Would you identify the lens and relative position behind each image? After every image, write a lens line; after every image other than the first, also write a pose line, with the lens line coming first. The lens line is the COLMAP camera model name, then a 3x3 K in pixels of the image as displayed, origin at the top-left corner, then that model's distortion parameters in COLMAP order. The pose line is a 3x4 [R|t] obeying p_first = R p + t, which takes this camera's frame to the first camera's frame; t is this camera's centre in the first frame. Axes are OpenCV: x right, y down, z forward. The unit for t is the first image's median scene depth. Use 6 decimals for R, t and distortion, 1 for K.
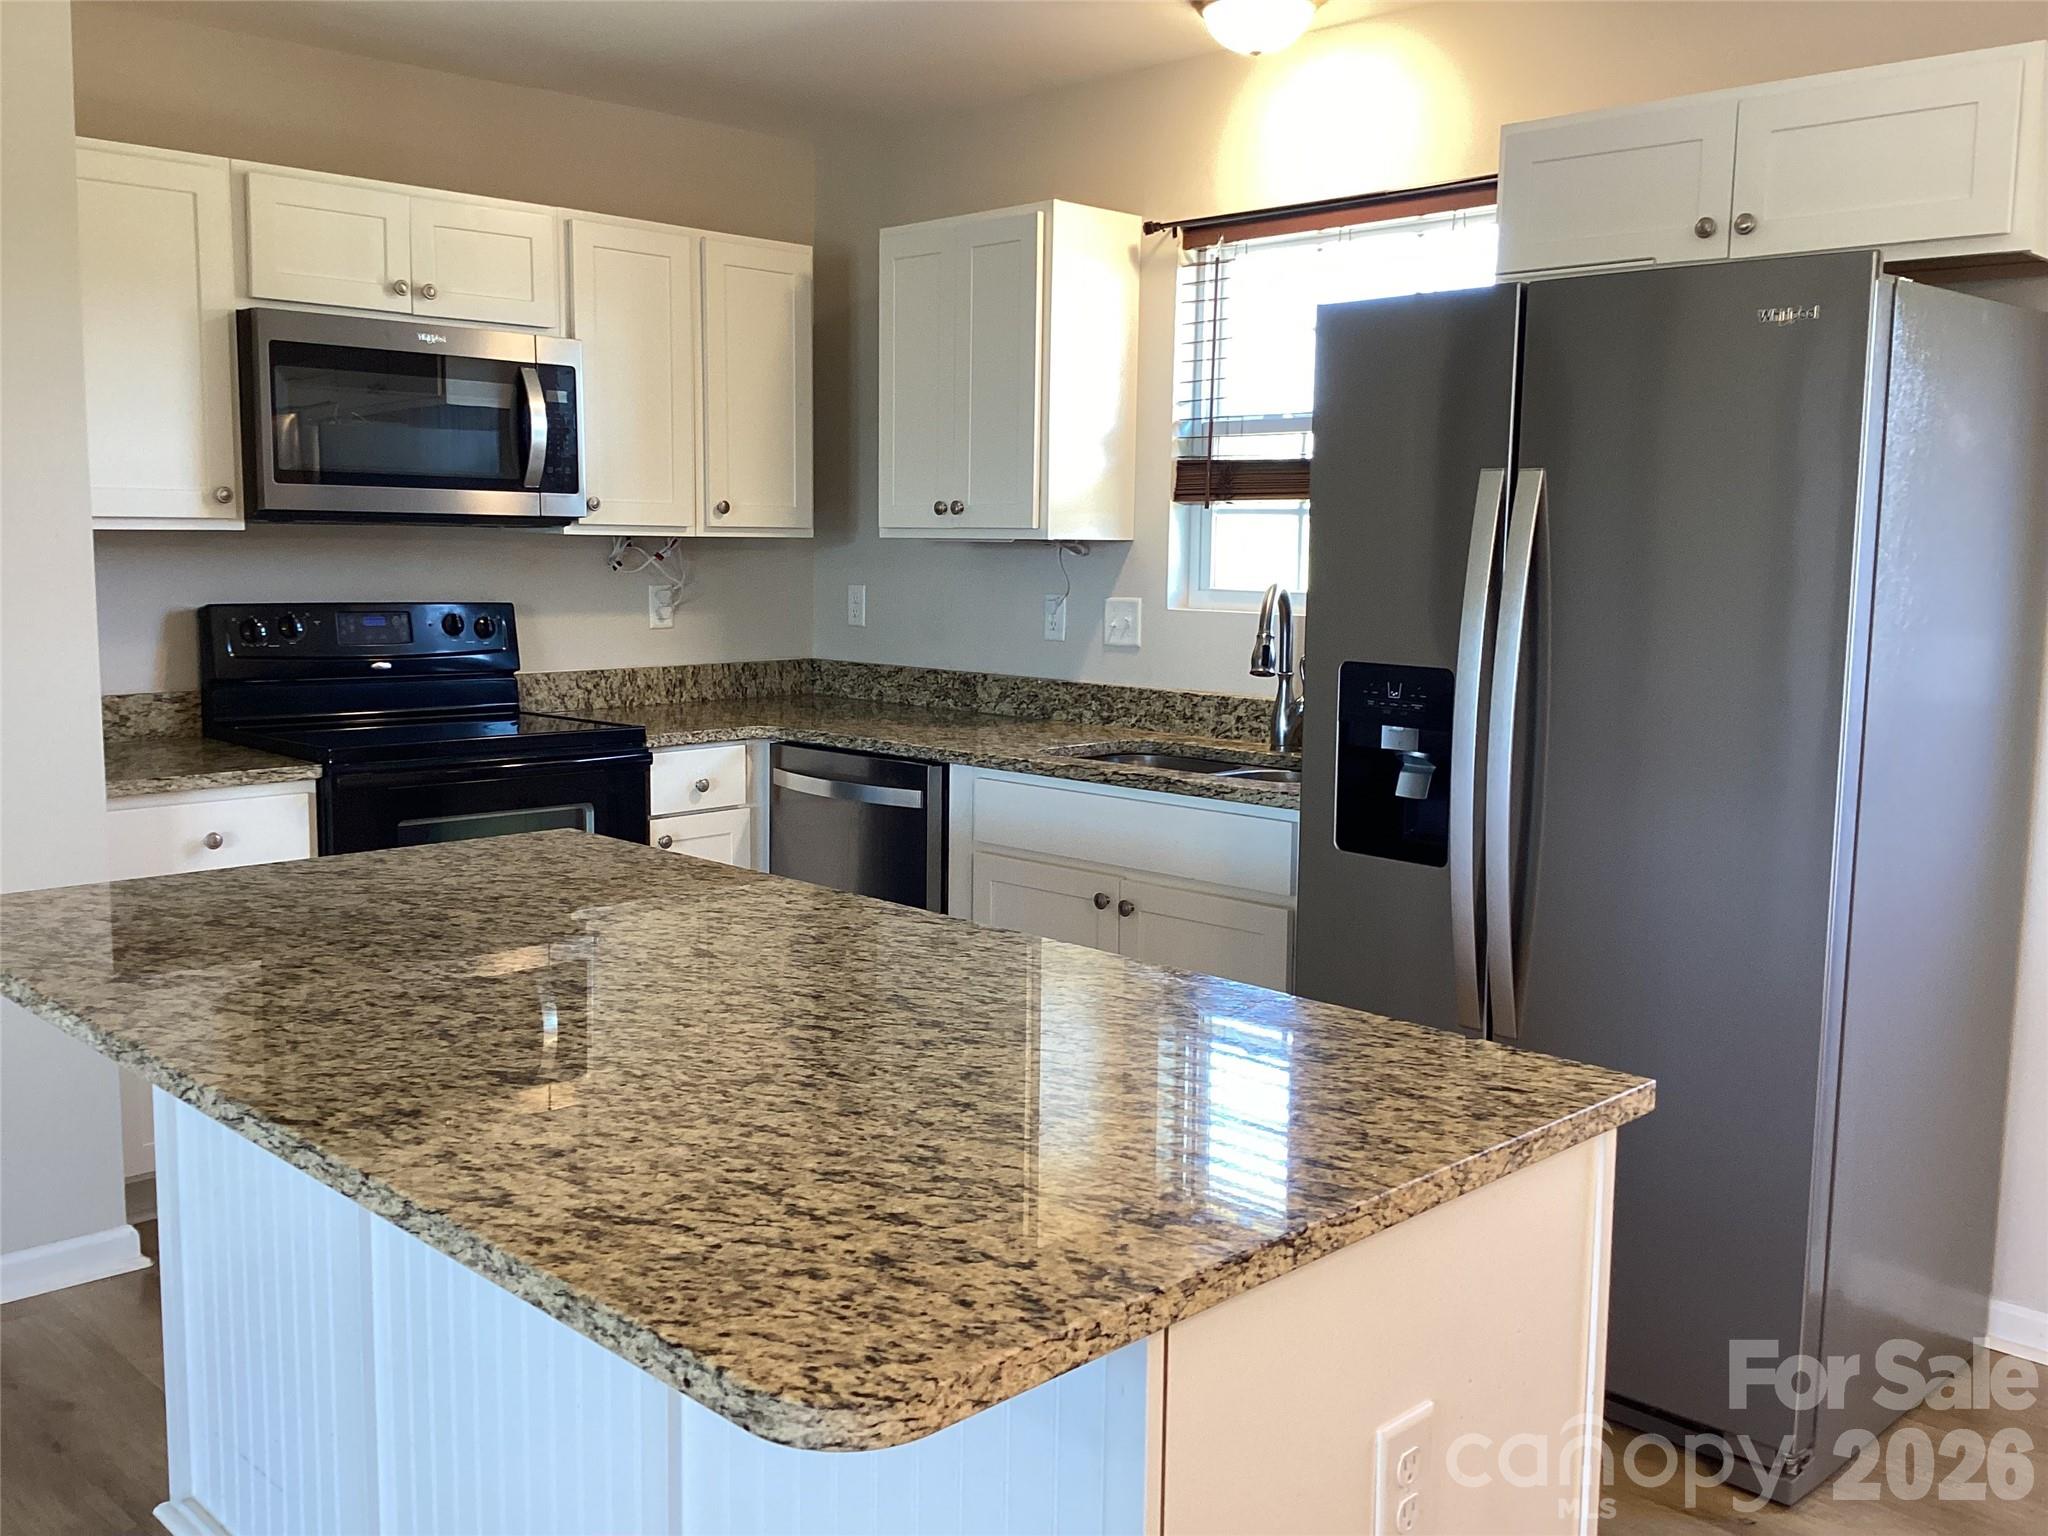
lens RADIAL K [[1865.1, 0, 1012.9], [0, 1865.1, 769.7], [0, 0, 1]] dist [0.135441, -0.280656]
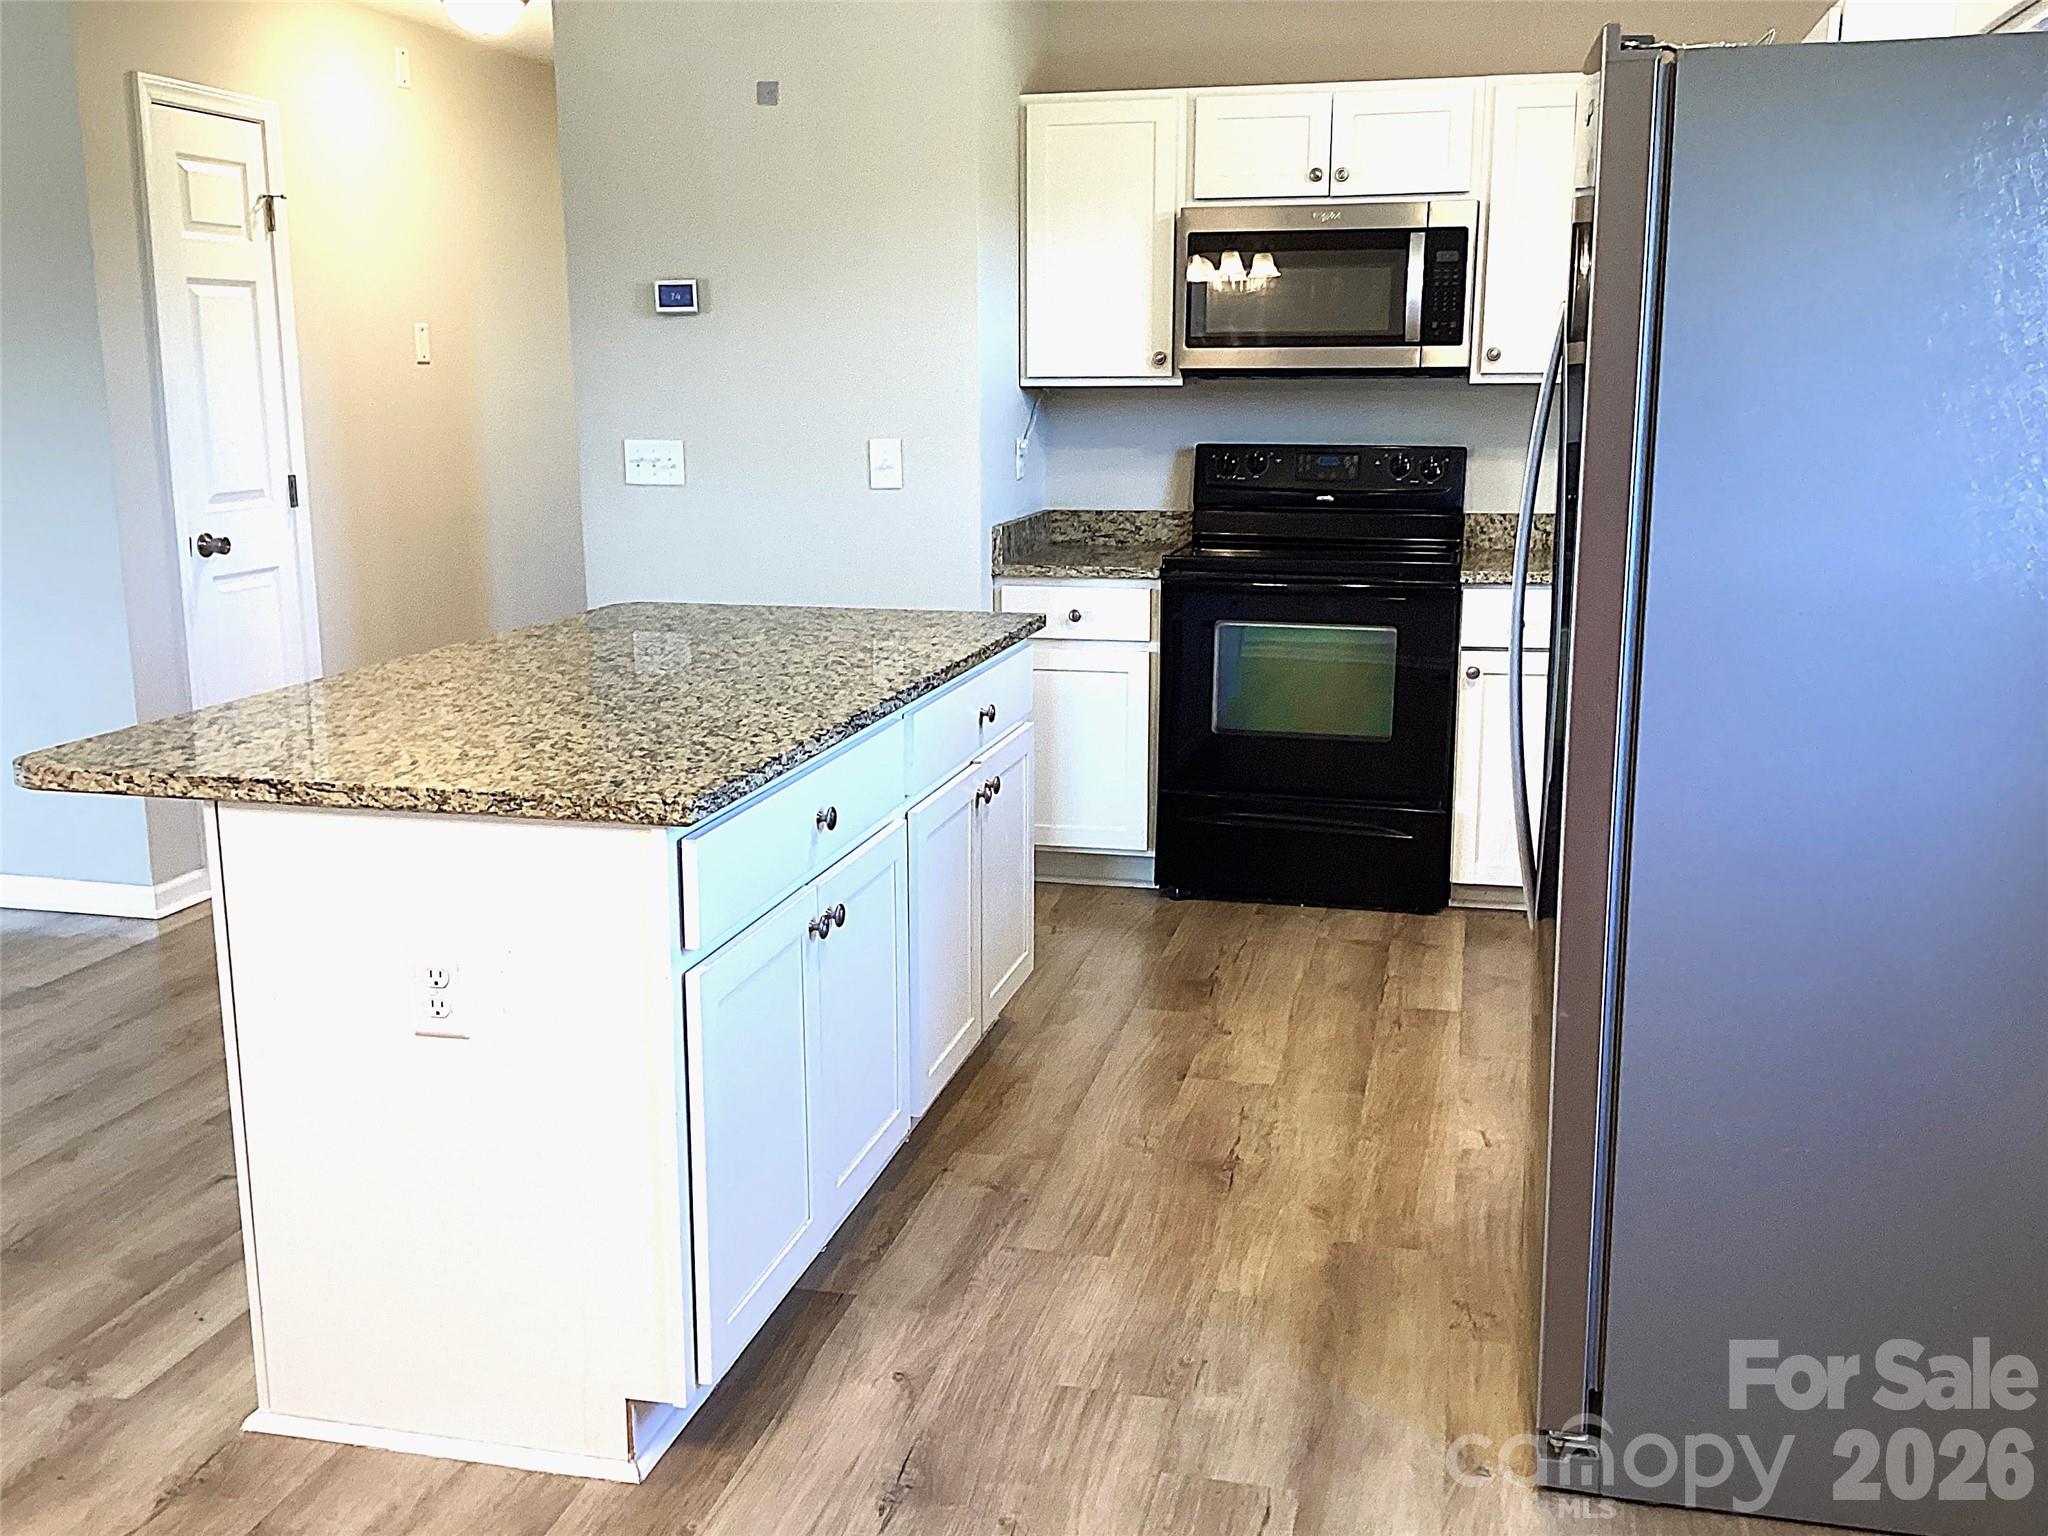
lens RADIAL K [[1919.2, 0, 1003.5], [0, 1919.2, 764.0], [0, 0, 1]] dist [0.138930, -0.320016]
pose [[0.519467, 0.157932, -0.839769, 0.646004], [-0.100860, 0.987234, 0.123274, -0.020171], [0.848517, 0.020663, 0.528764, 0.194821]]
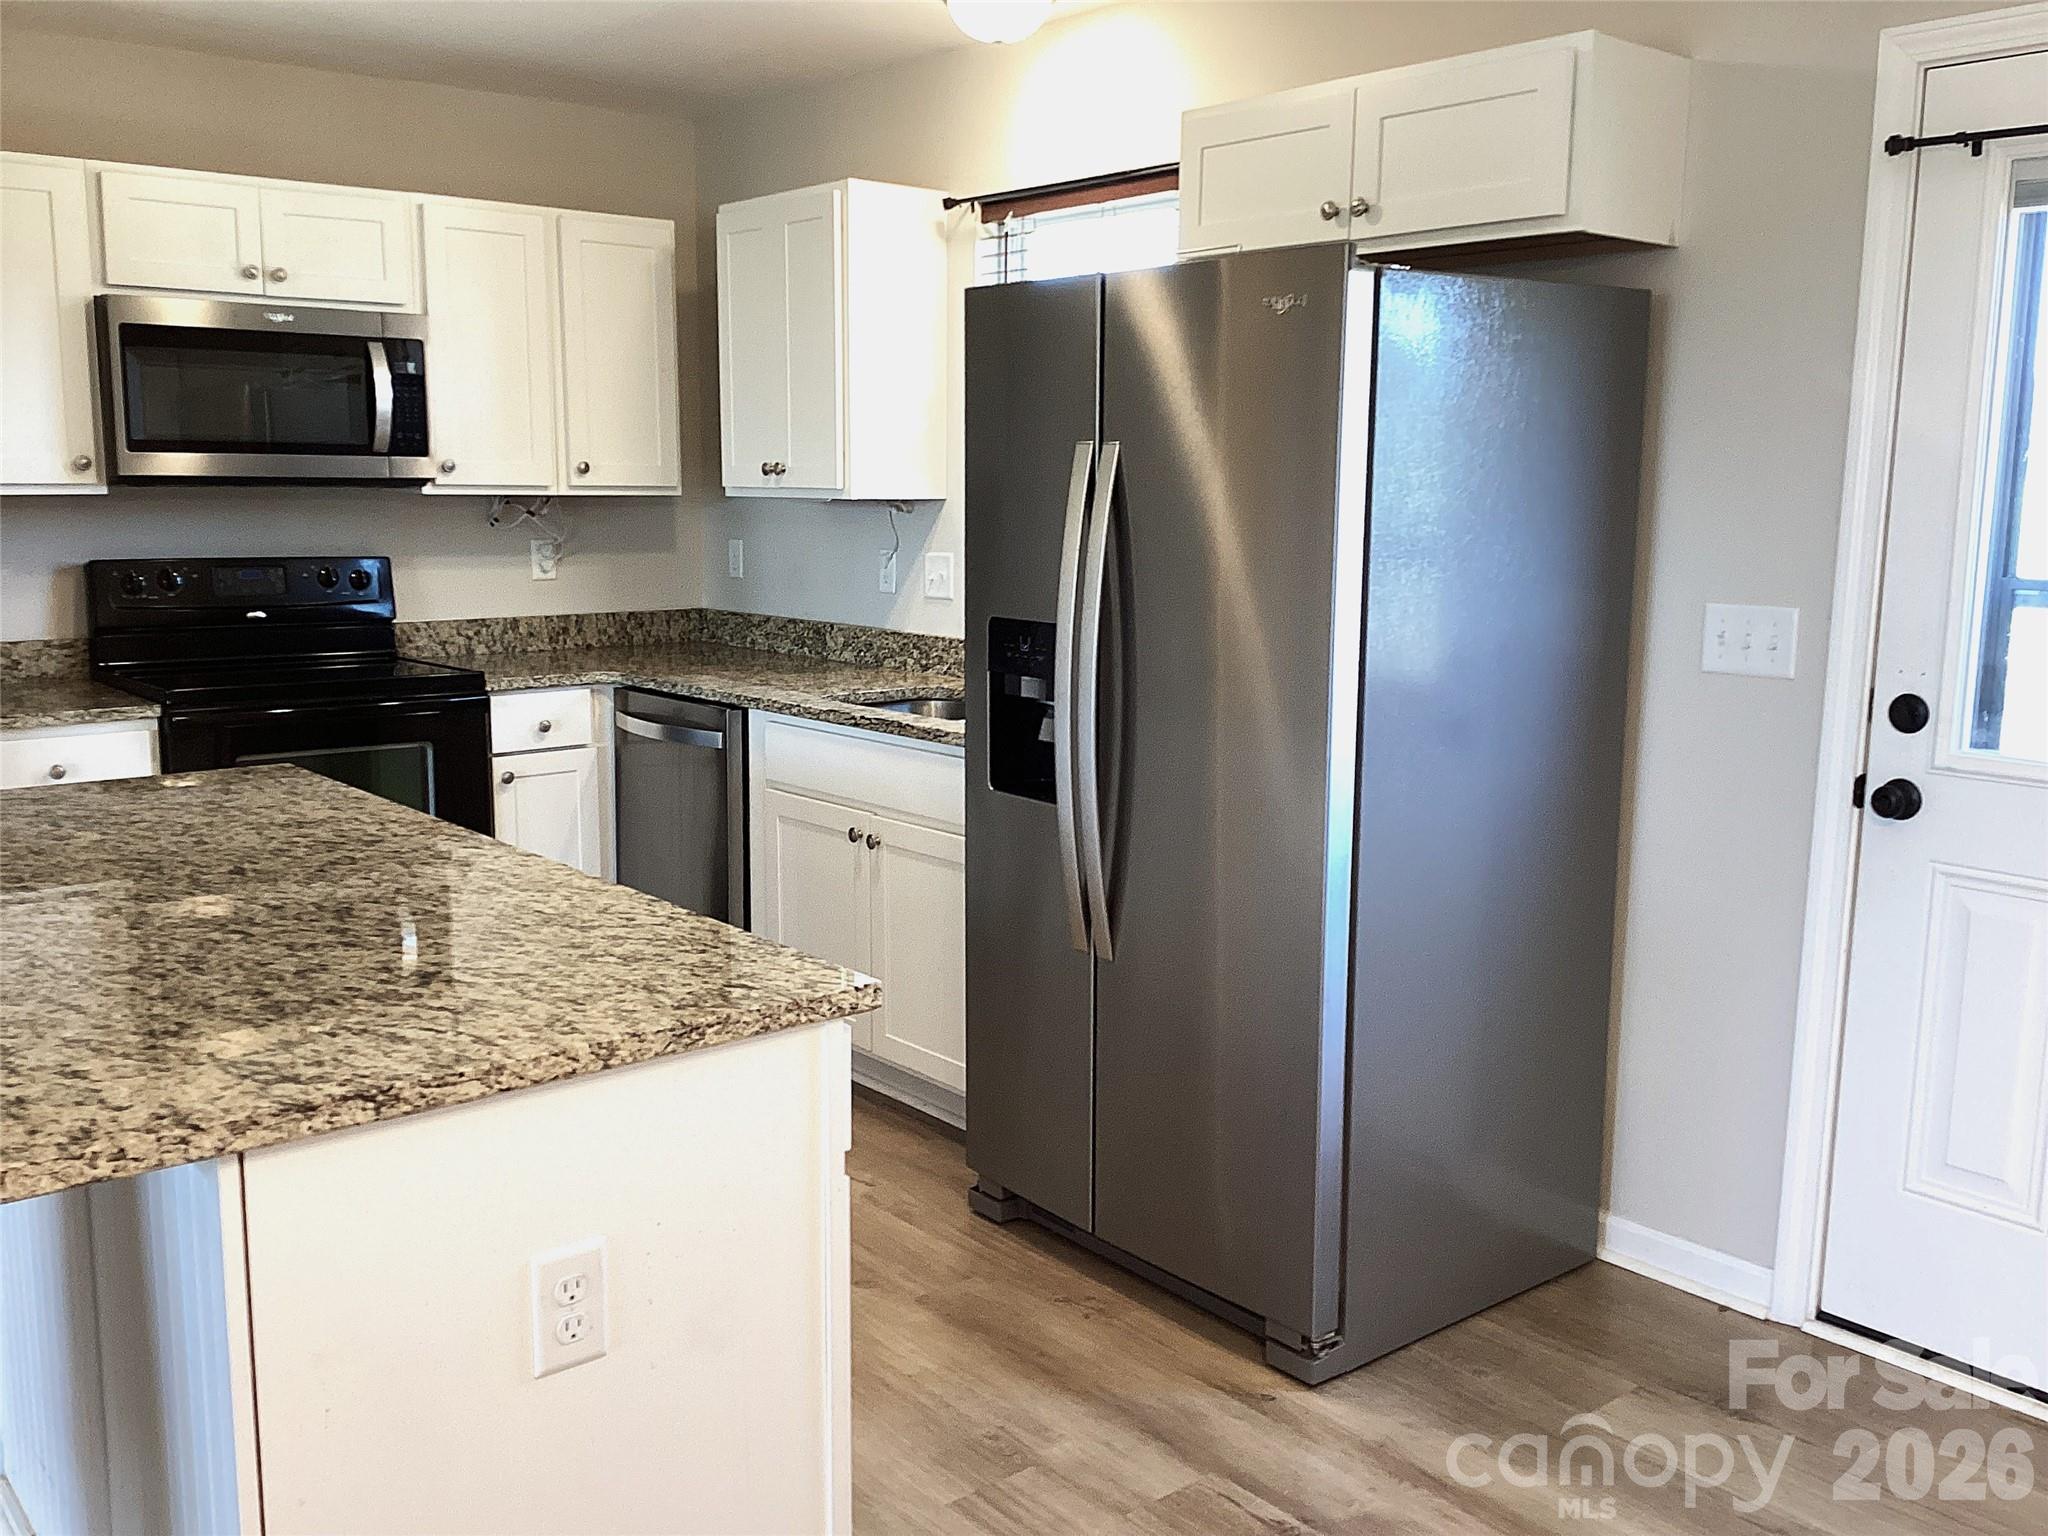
lens RADIAL K [[1854.1, 0, 1020.6], [0, 1854.1, 770.5], [0, 0, 1]] dist [0.126190, -0.245630]
pose [[0.996336, 0.008313, -0.085115, 0.215085], [-0.005611, 0.999474, 0.031939, -0.002140], [0.085336, -0.031344, 0.995859, -0.060706]]
